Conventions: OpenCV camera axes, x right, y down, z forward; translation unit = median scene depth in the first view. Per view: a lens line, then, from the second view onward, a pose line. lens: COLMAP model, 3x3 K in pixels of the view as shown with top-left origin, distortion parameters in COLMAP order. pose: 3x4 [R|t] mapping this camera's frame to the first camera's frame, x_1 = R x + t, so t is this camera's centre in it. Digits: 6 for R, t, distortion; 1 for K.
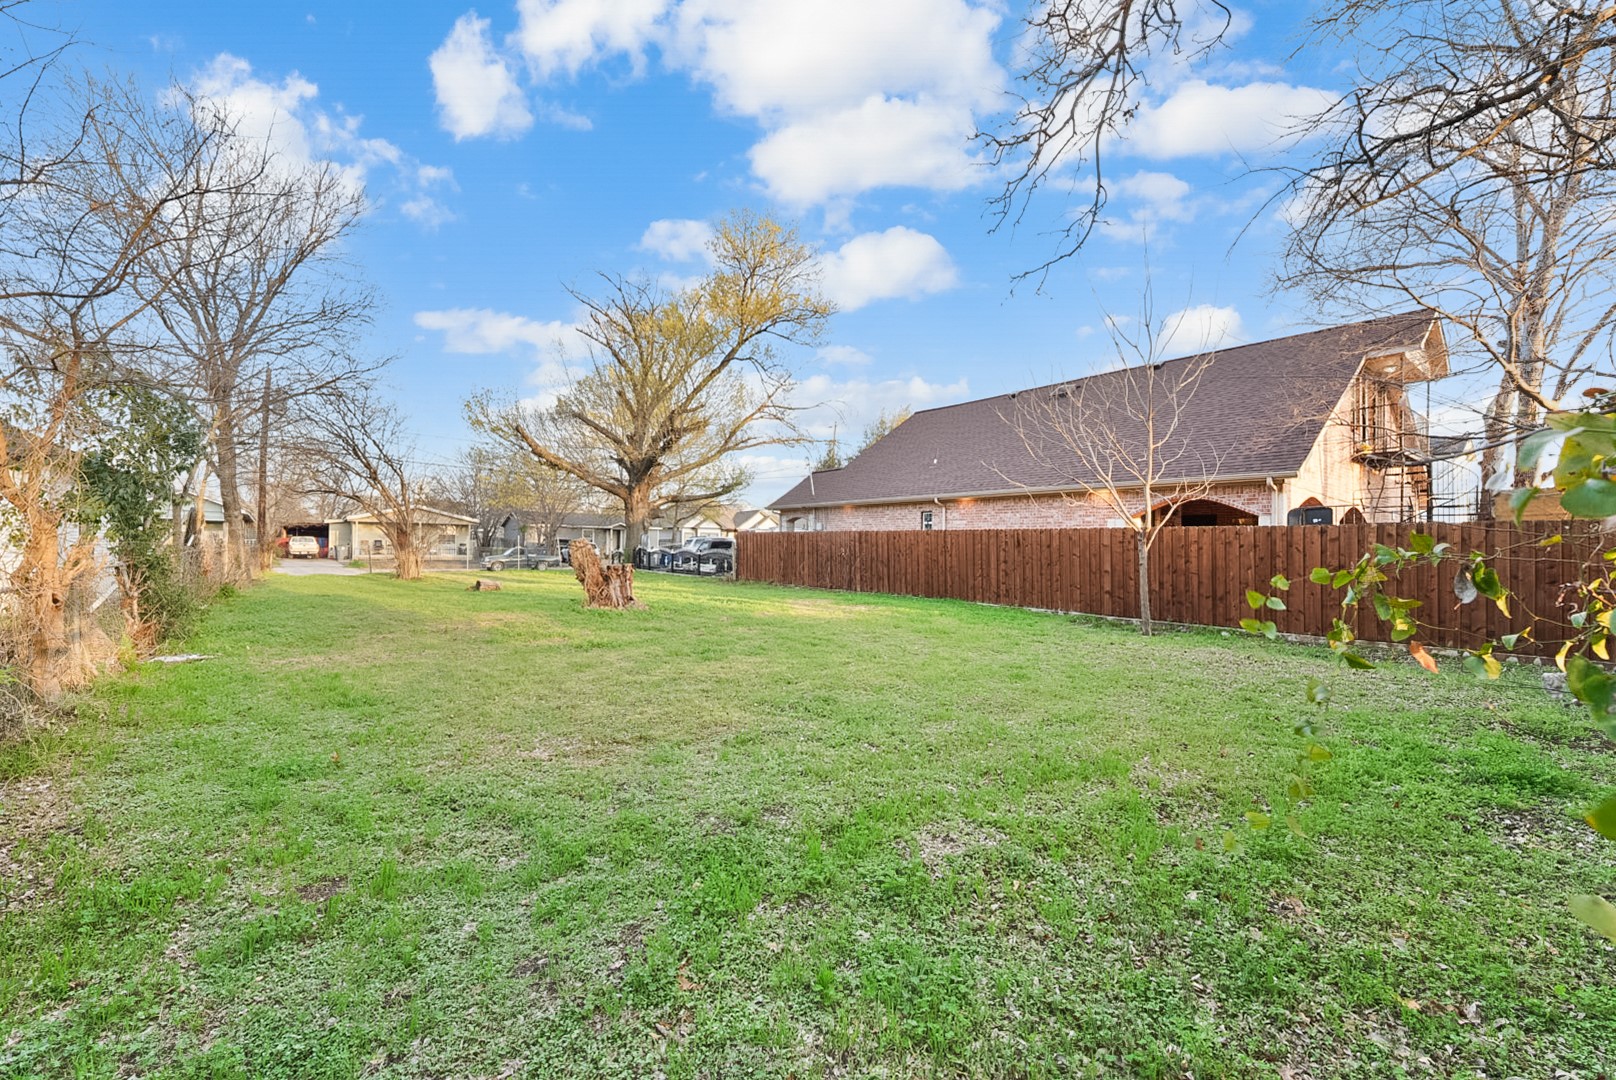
lens RADIAL K [[694.3, 0, 808.0], [0, 694.3, 540.0], [0, 0, 1]] dist [0.001796, 0.000042]
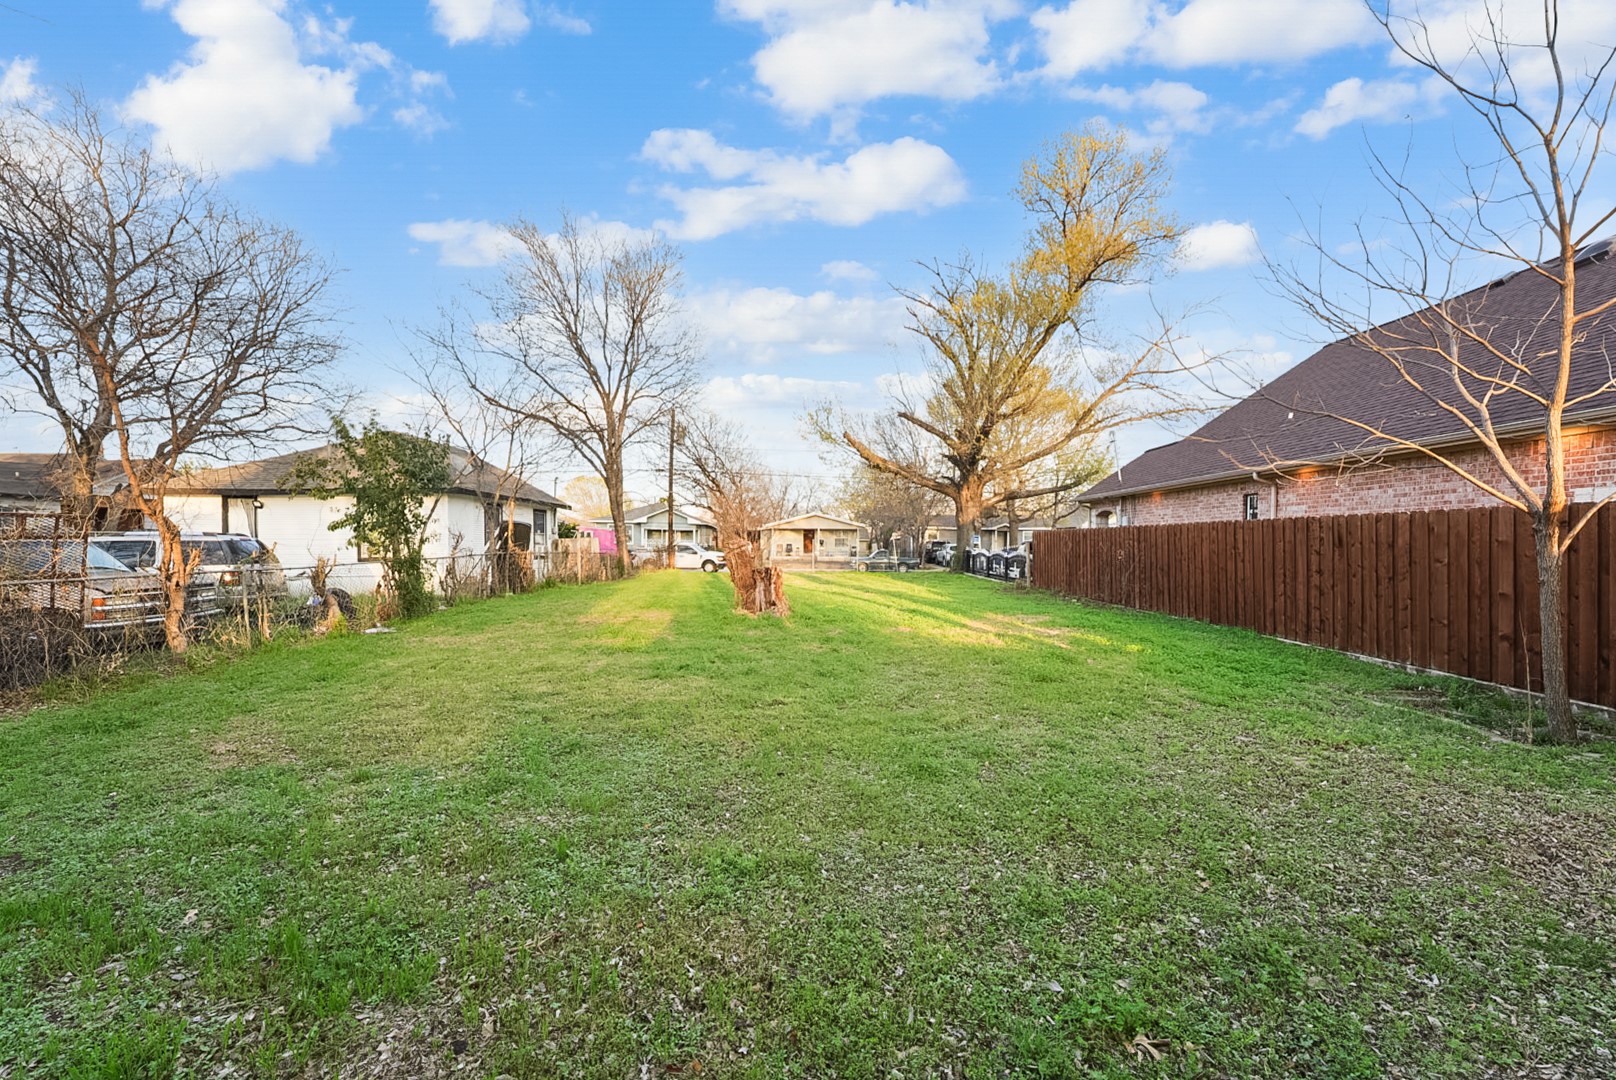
lens RADIAL K [[694.3, 0, 808.0], [0, 694.3, 540.0], [0, 0, 1]] dist [0.001796, 0.000042]
pose [[0.767030, -0.012457, -0.641490, 0.275078], [0.010582, 0.999921, -0.006764, 0.002938], [0.641524, -0.001600, 0.767101, 0.224682]]
